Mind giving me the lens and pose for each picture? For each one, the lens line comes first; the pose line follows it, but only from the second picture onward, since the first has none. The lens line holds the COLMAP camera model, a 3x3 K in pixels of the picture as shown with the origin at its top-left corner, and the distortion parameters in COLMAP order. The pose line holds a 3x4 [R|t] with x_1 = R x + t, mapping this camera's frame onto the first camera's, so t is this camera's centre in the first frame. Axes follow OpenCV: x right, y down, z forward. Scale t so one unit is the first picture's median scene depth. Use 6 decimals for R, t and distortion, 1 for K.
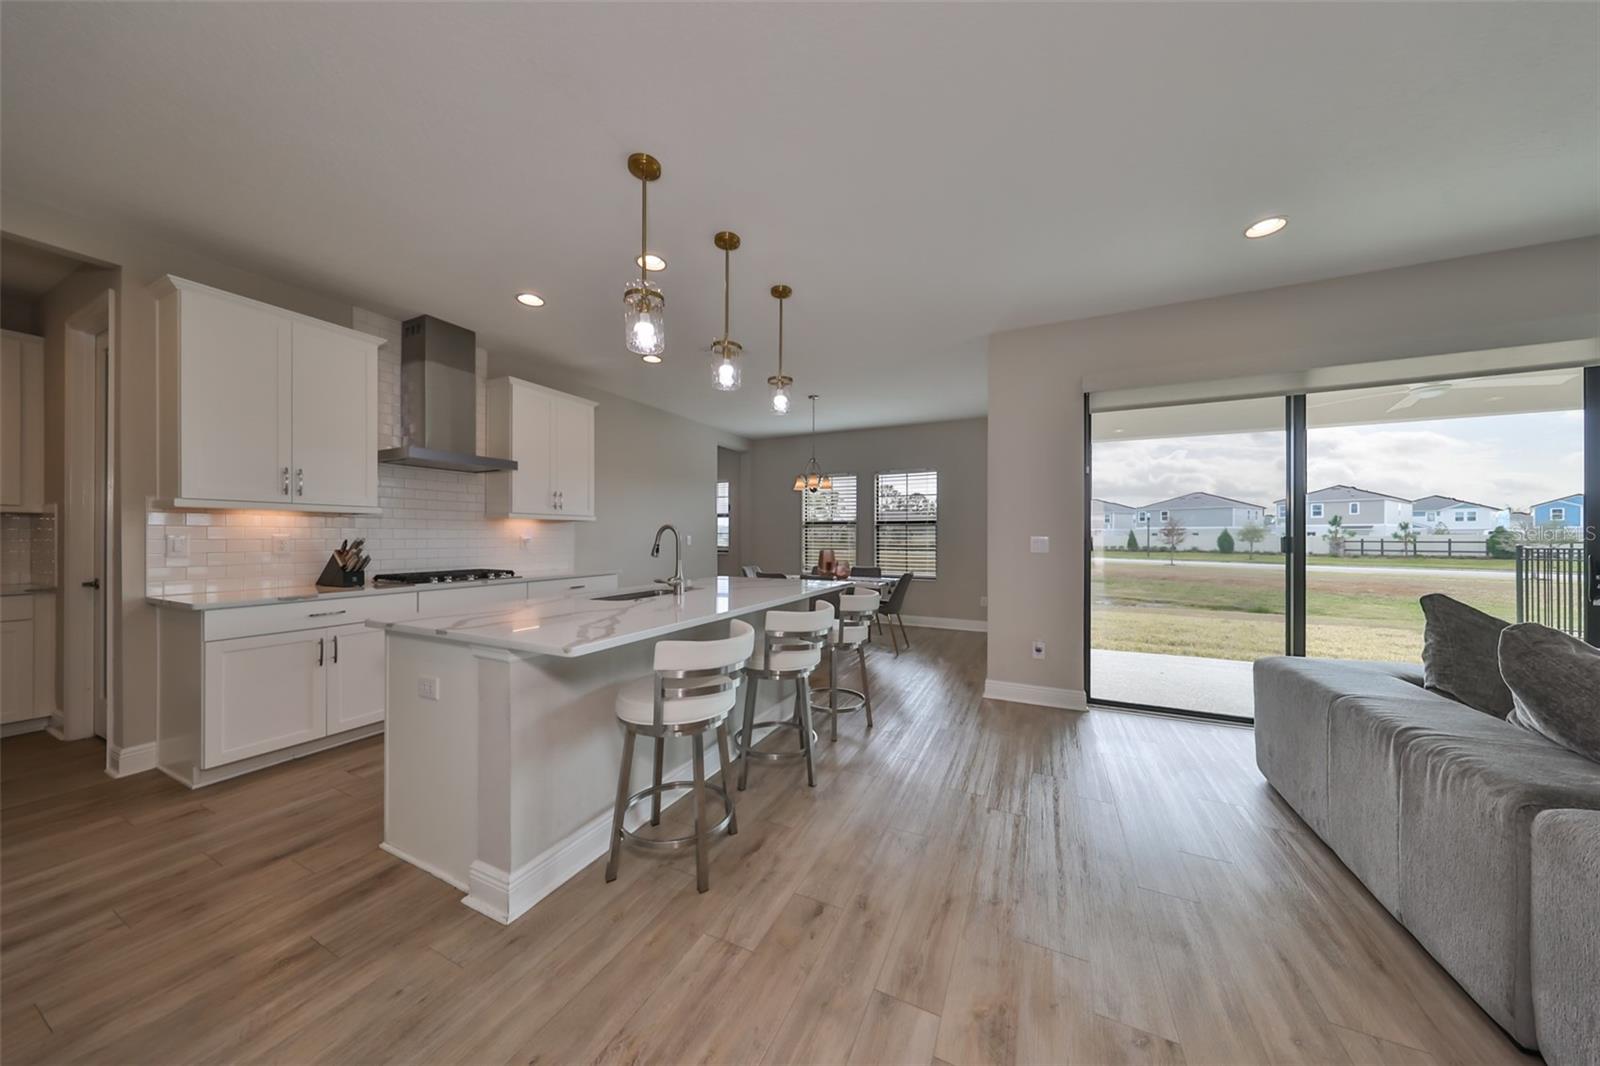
lens RADIAL K [[498.7, 0, 797.0], [0, 498.7, 545.4], [0, 0, 1]] dist [-0.003089, 0.000759]
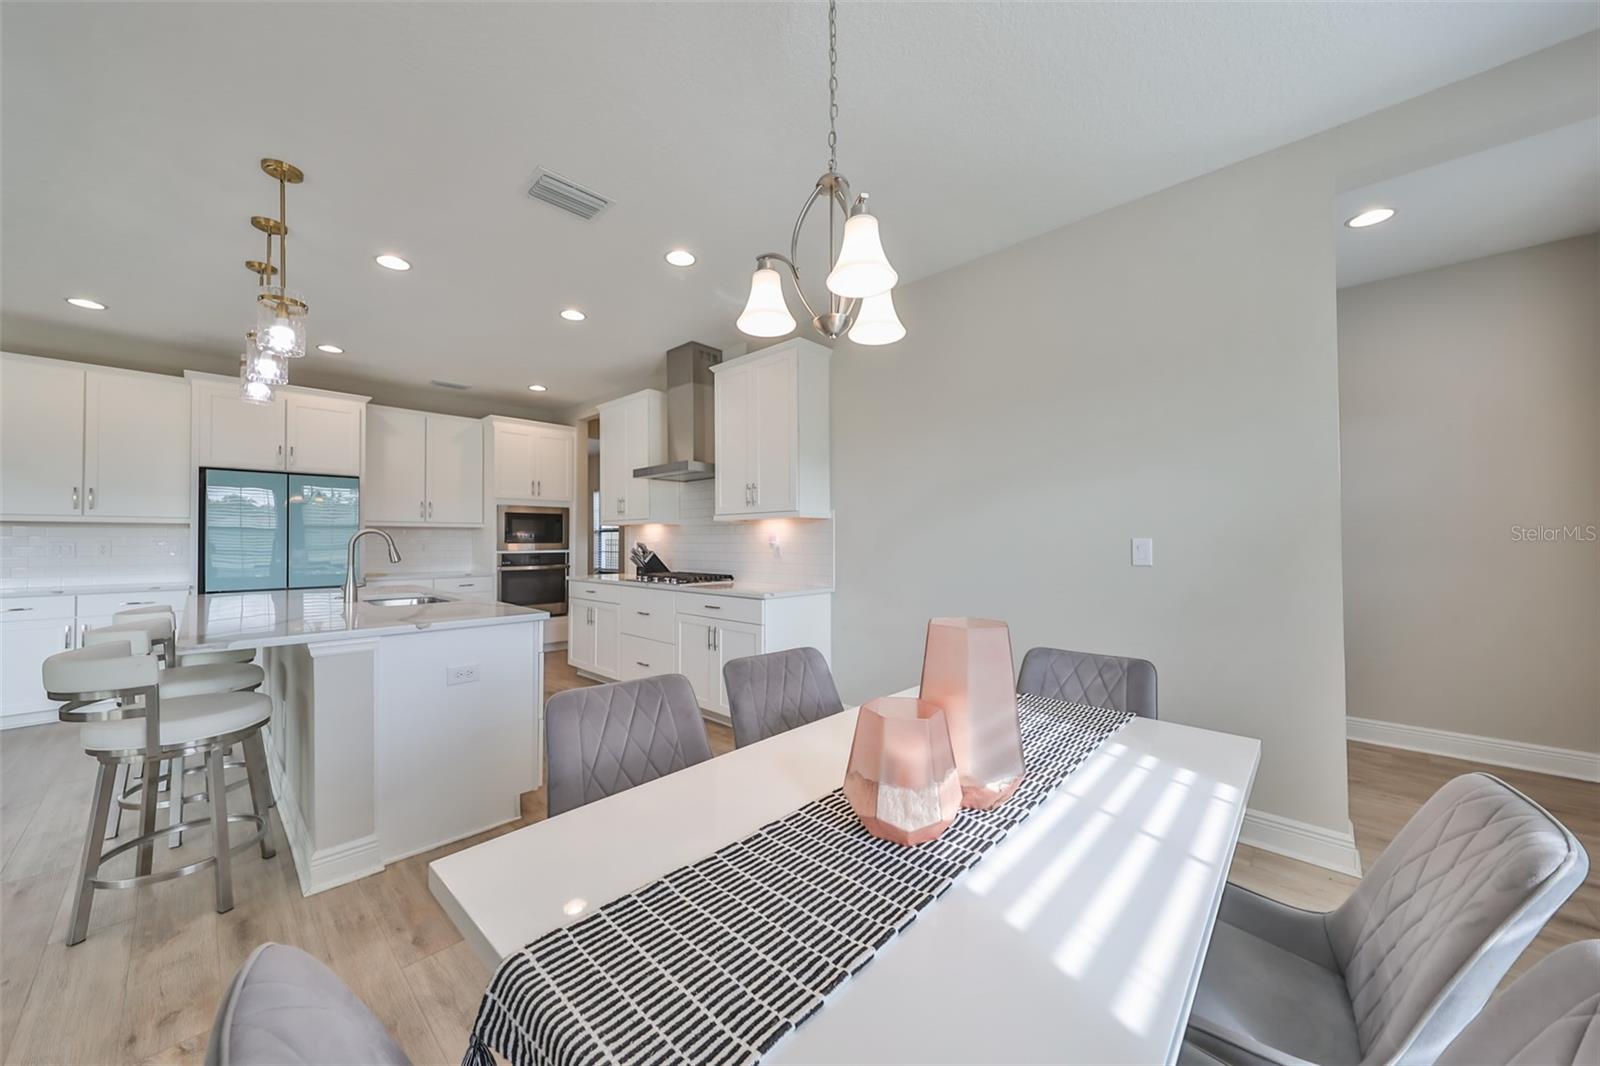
lens RADIAL K [[549.6, 0, 790.5], [0, 549.6, 529.9], [0, 0, 1]] dist [-0.002229, -0.000093]
pose [[-0.314705, -0.018027, -0.949018, 0.361010], [-0.015780, 0.999781, -0.013759, -0.031613], [0.949058, 0.010645, -0.314921, 1.675204]]
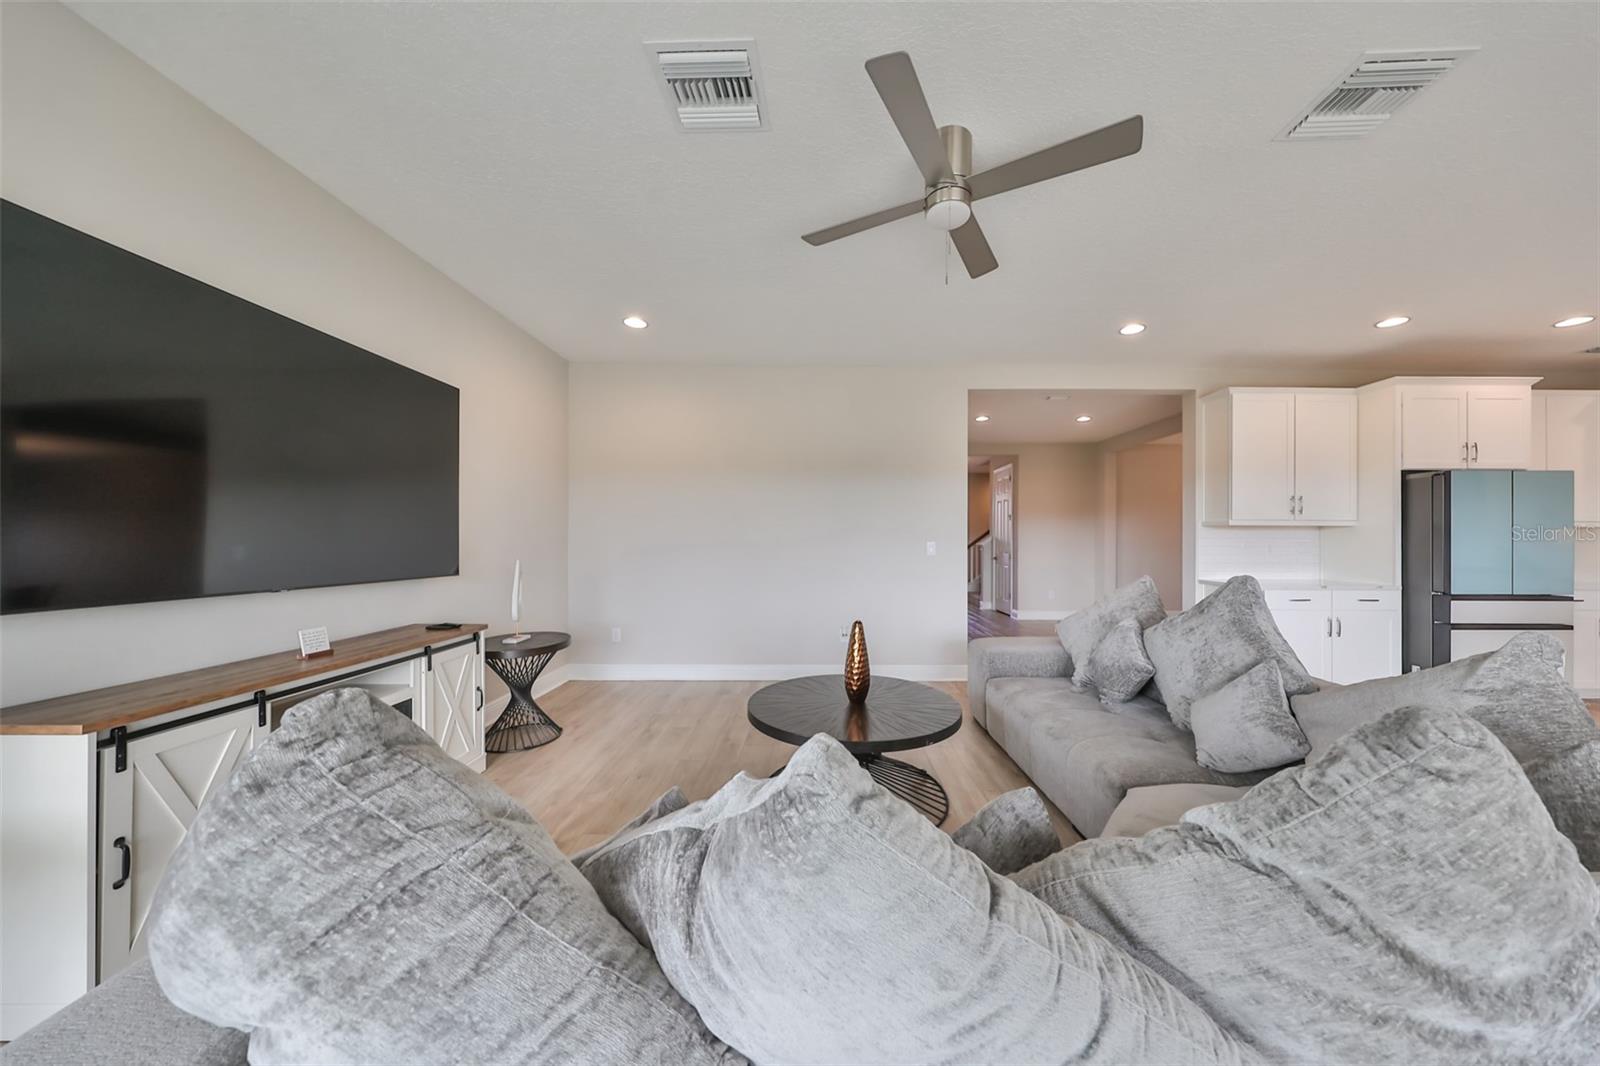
lens RADIAL K [[522.1, 0, 833.9], [0, 522.1, 539.7], [0, 0, 1]] dist [0.004492, 0.000024]
pose [[-0.887868, -0.008524, -0.460020, 1.302921], [-0.016757, 0.999764, 0.013817, -0.003957], [0.459794, 0.019977, -0.887801, 0.515086]]
